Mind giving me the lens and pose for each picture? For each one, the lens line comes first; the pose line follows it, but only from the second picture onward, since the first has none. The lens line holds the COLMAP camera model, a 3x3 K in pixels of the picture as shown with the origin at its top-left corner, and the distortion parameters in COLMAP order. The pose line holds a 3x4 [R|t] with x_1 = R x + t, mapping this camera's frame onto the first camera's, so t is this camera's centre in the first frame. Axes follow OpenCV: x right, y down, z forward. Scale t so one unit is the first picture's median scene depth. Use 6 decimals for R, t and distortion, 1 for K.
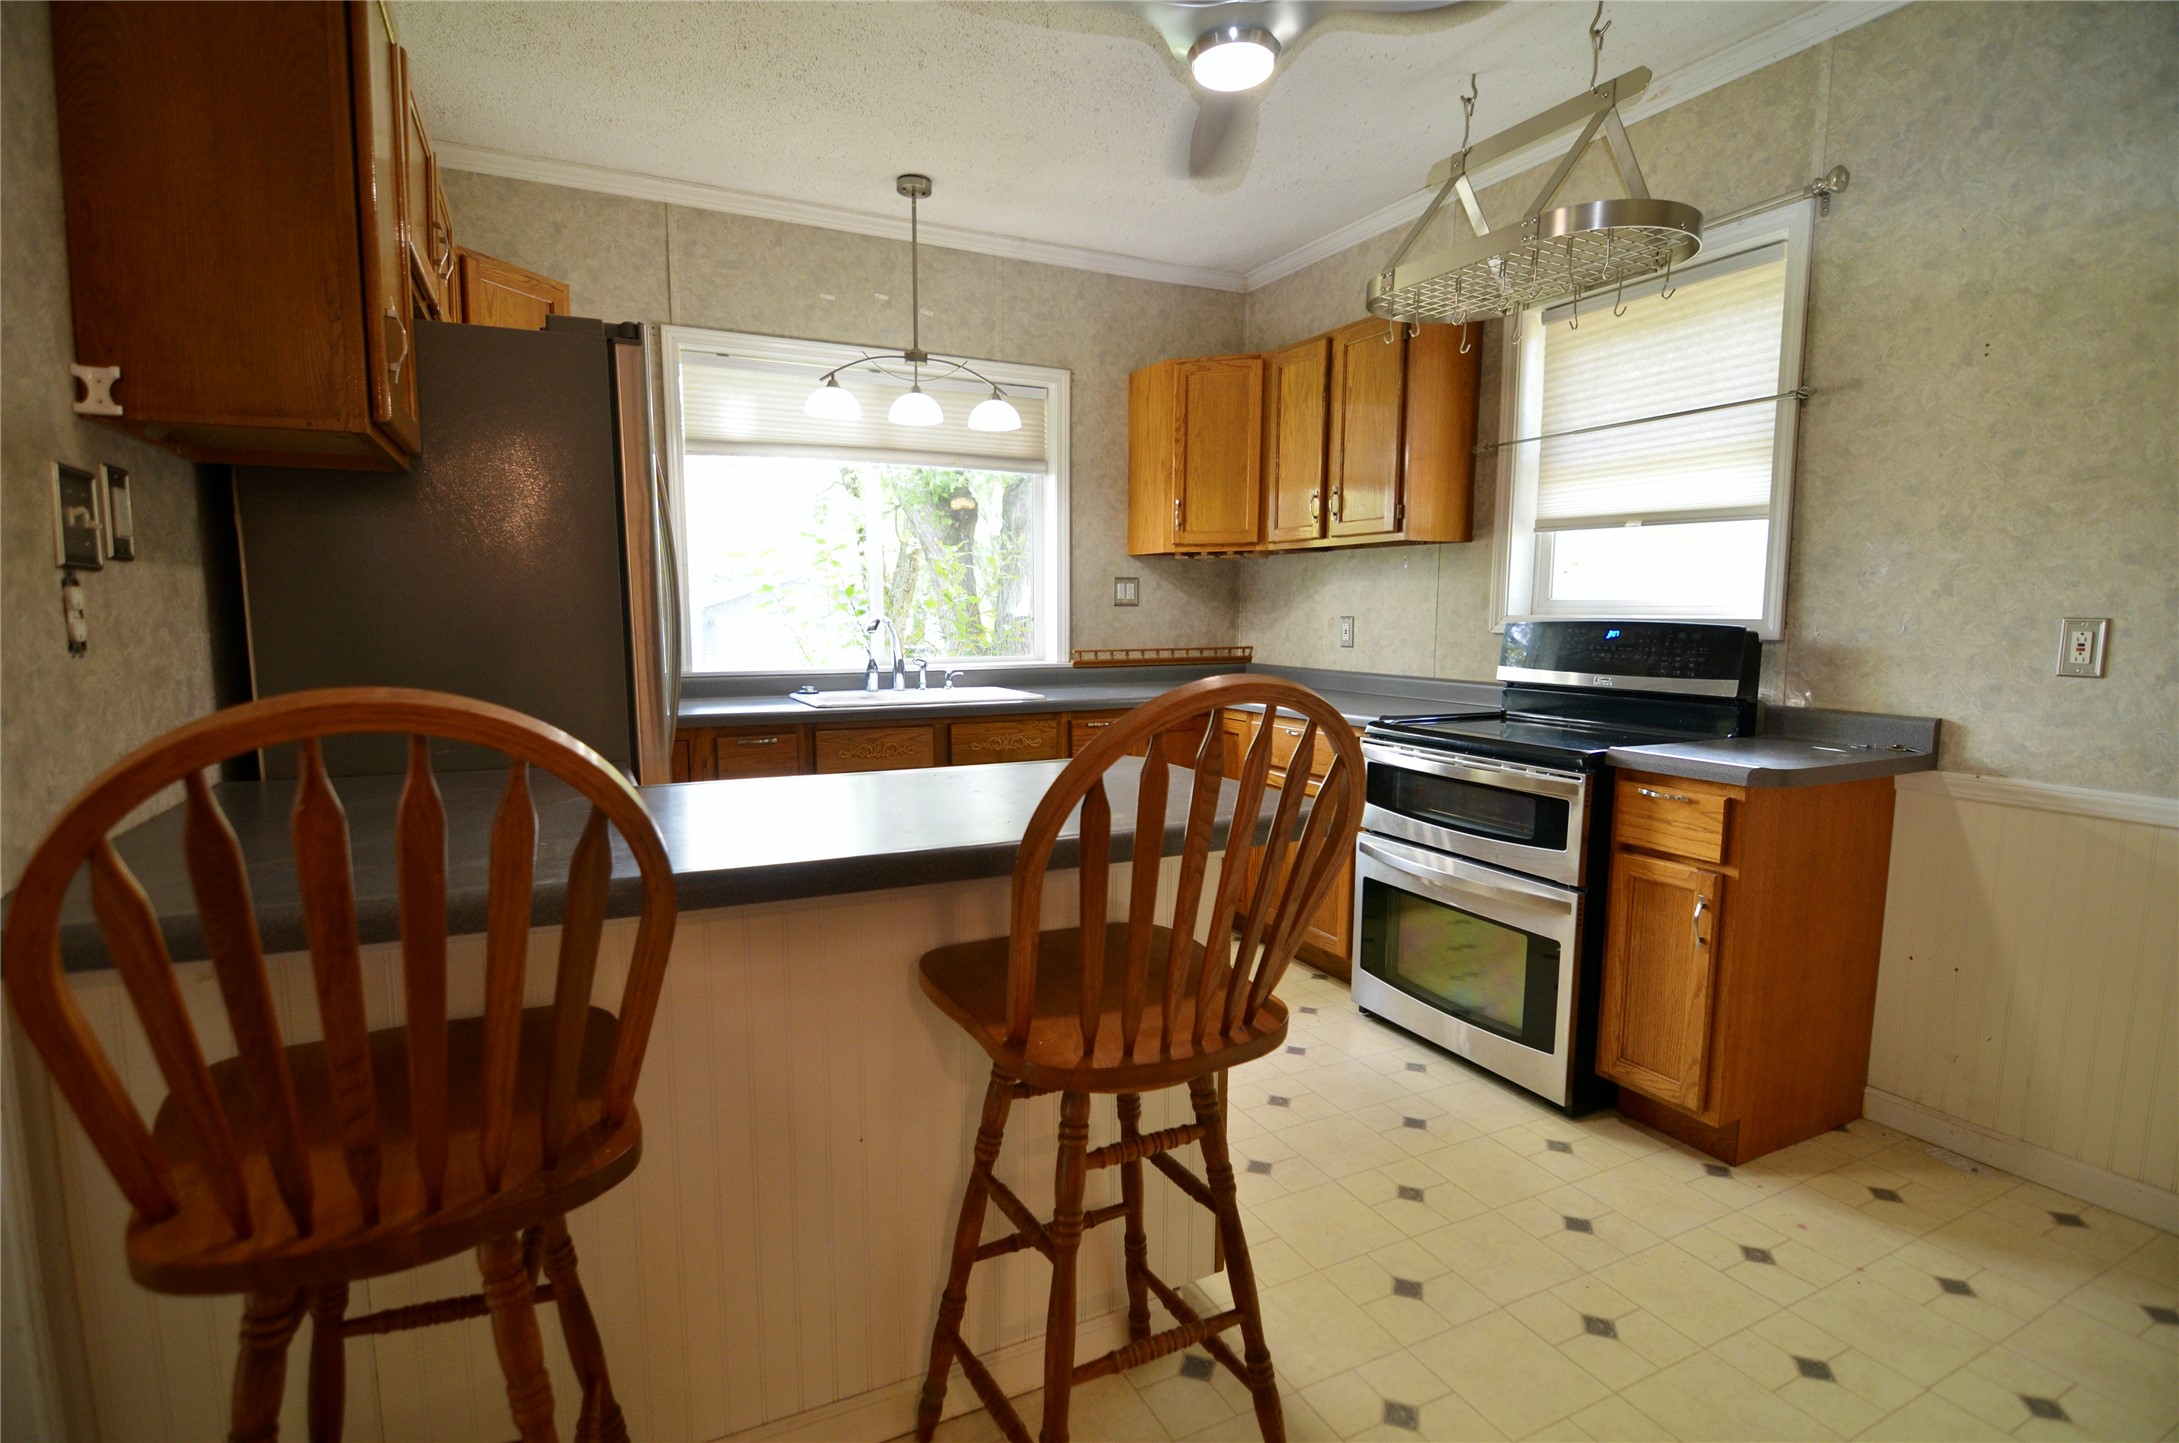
lens RADIAL K [[1045.2, 0, 1079.4], [0, 1045.2, 729.1], [0, 0, 1]] dist [-0.020418, -0.006237]
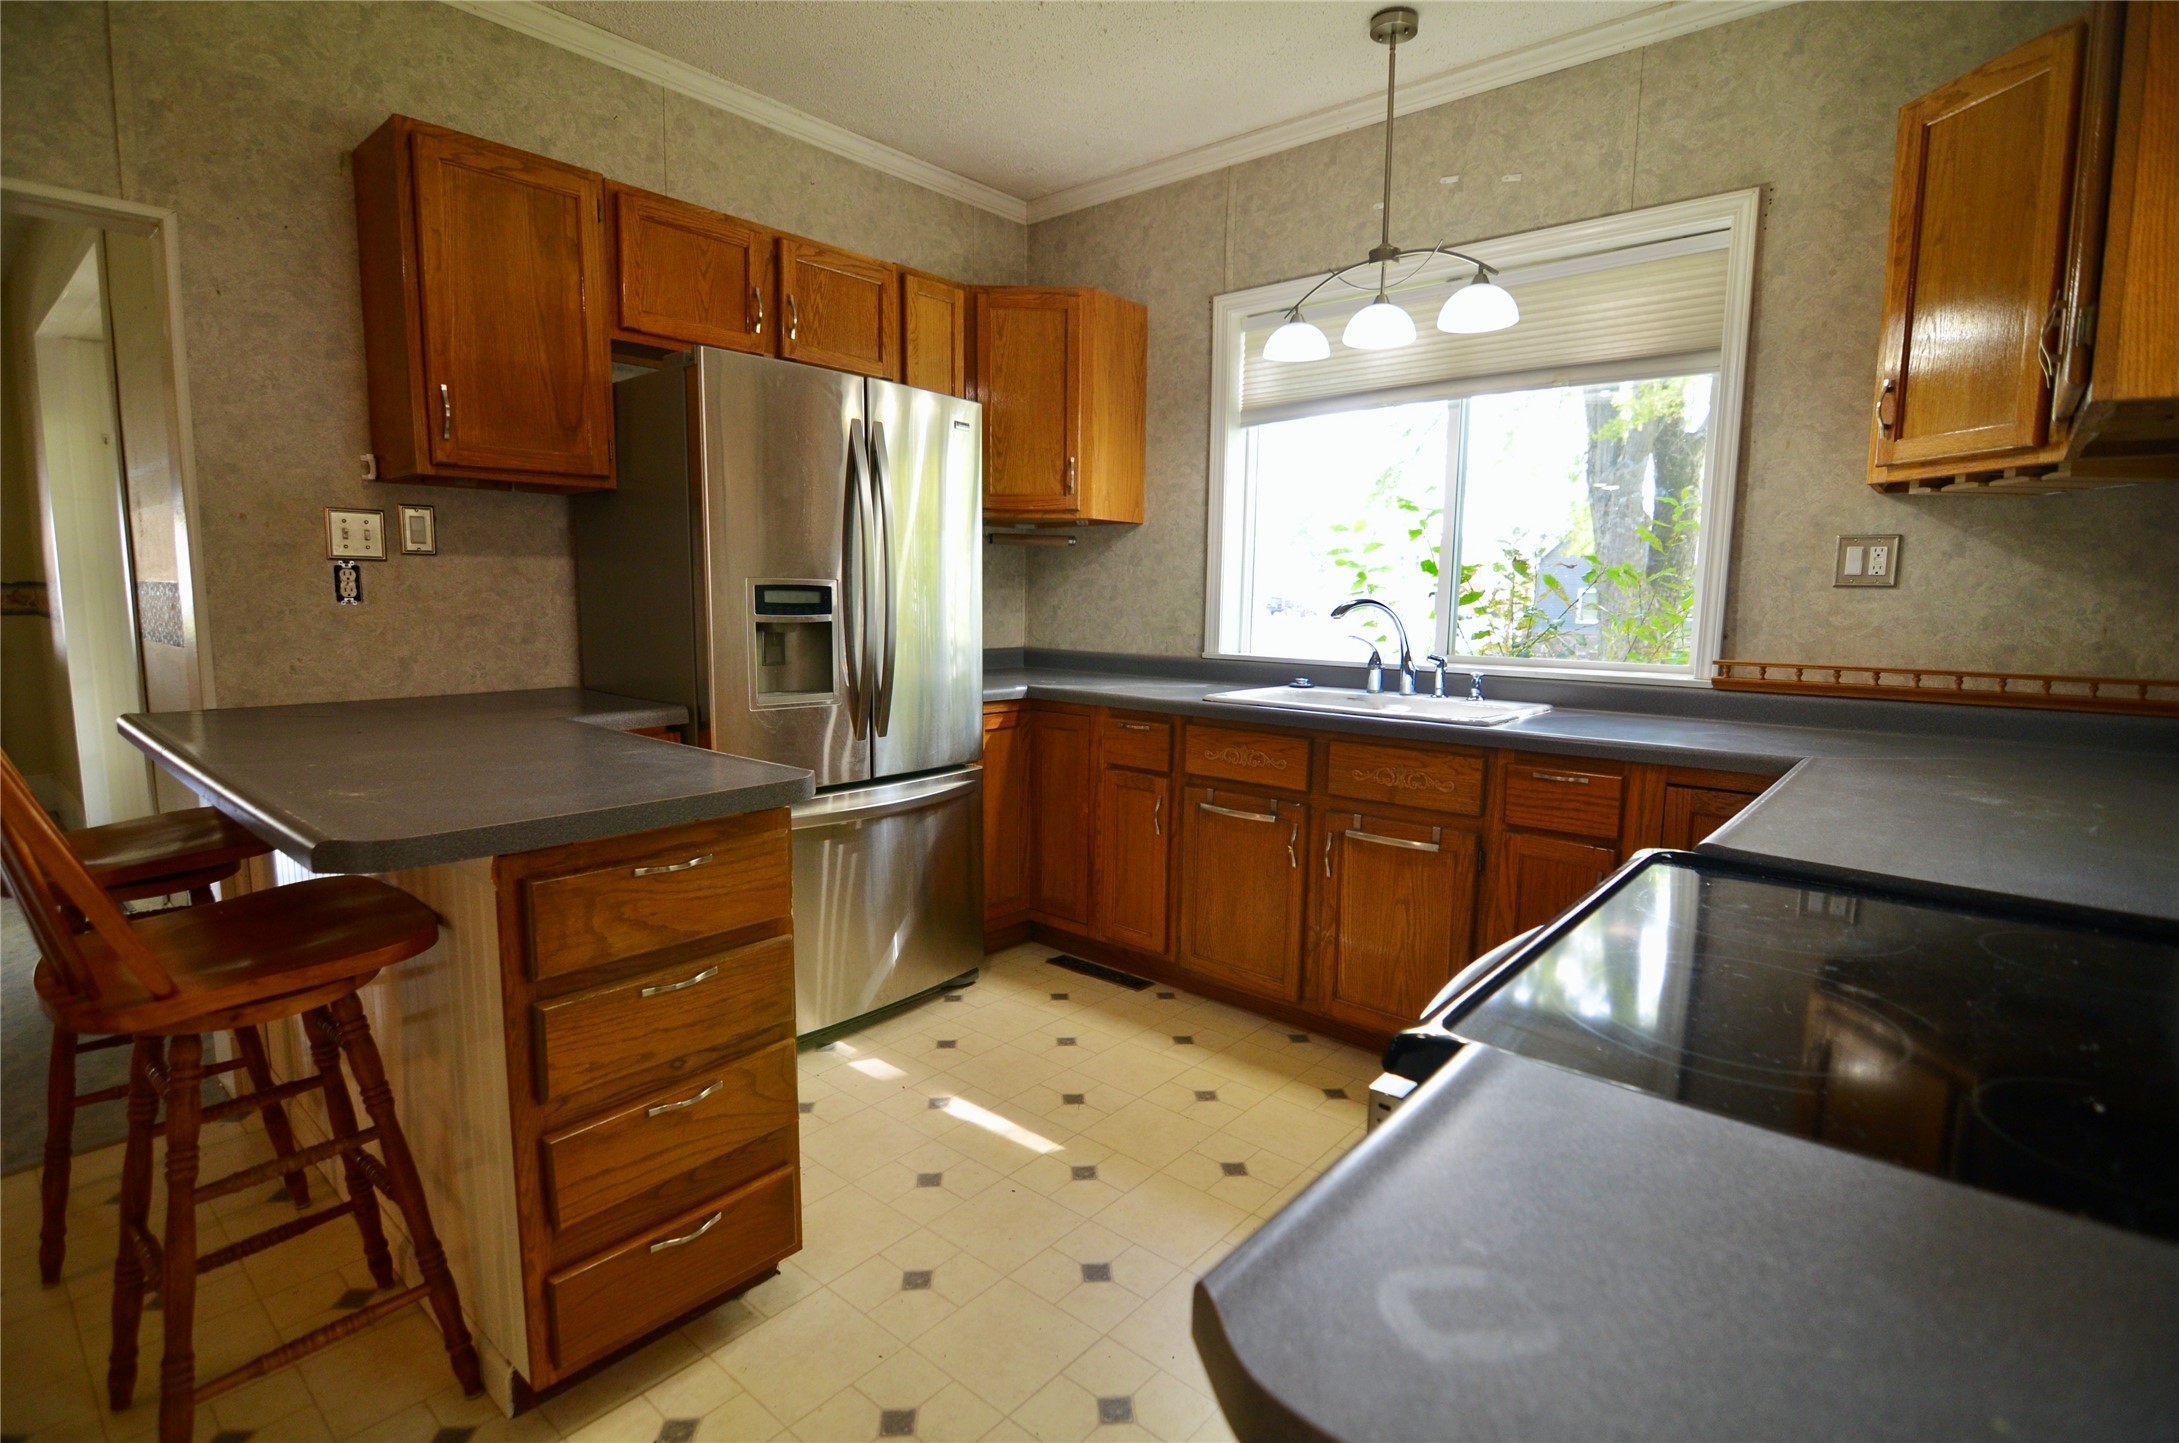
lens RADIAL K [[1045.2, 0, 1085.2], [0, 1045.2, 719.9], [0, 0, 1]] dist [-0.020418, -0.006237]
pose [[0.376636, 0.119825, -0.918579, 0.437699], [-0.109168, 0.990431, 0.084437, -0.055953], [0.919906, 0.068478, 0.386113, 0.469517]]
